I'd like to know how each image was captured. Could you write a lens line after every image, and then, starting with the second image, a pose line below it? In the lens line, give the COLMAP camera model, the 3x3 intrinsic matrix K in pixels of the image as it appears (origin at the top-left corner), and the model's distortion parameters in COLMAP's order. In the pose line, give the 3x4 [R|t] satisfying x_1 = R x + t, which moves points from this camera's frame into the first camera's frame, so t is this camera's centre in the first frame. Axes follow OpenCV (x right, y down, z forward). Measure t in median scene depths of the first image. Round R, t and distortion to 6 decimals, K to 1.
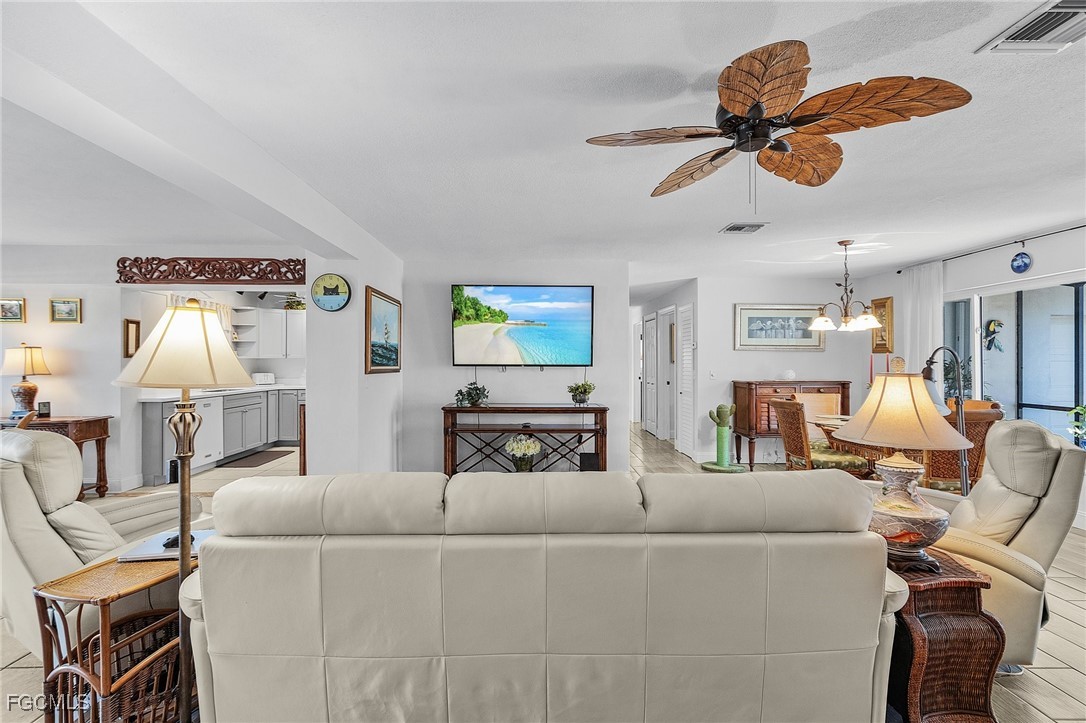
lens RADIAL K [[505.0, 0, 538.2], [0, 505.0, 355.8], [0, 0, 1]] dist [0.001473, 0.000285]
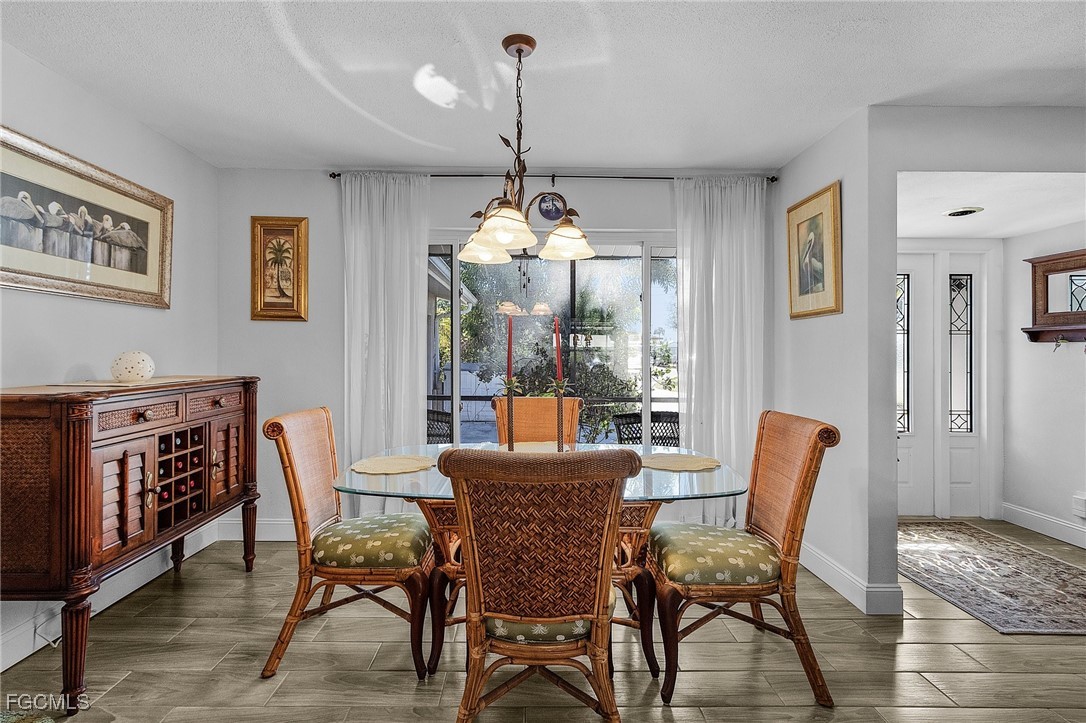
lens RADIAL K [[537.3, 0, 543.4], [0, 537.3, 357.9], [0, 0, 1]] dist [-0.000147, -0.000672]
pose [[0.004996, -0.010915, 0.999928, 0.144563], [-0.021988, 0.999697, 0.011022, 0.026306], [-0.999746, -0.022042, 0.004755, 0.881439]]
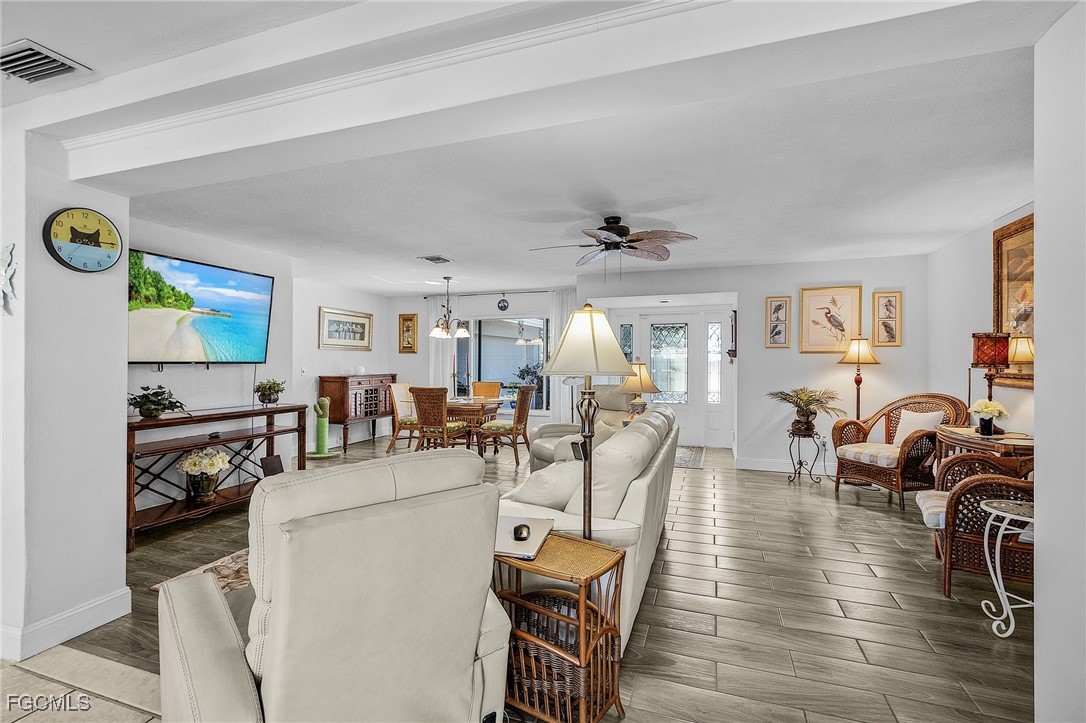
lens RADIAL K [[505.0, 0, 538.2], [0, 505.0, 355.8], [0, 0, 1]] dist [0.001473, 0.000285]
pose [[0.351102, 0.006802, 0.936312, -0.615387], [-0.010439, 0.999940, -0.003350, 0.003736], [-0.936279, -0.008598, 0.351152, 0.210918]]
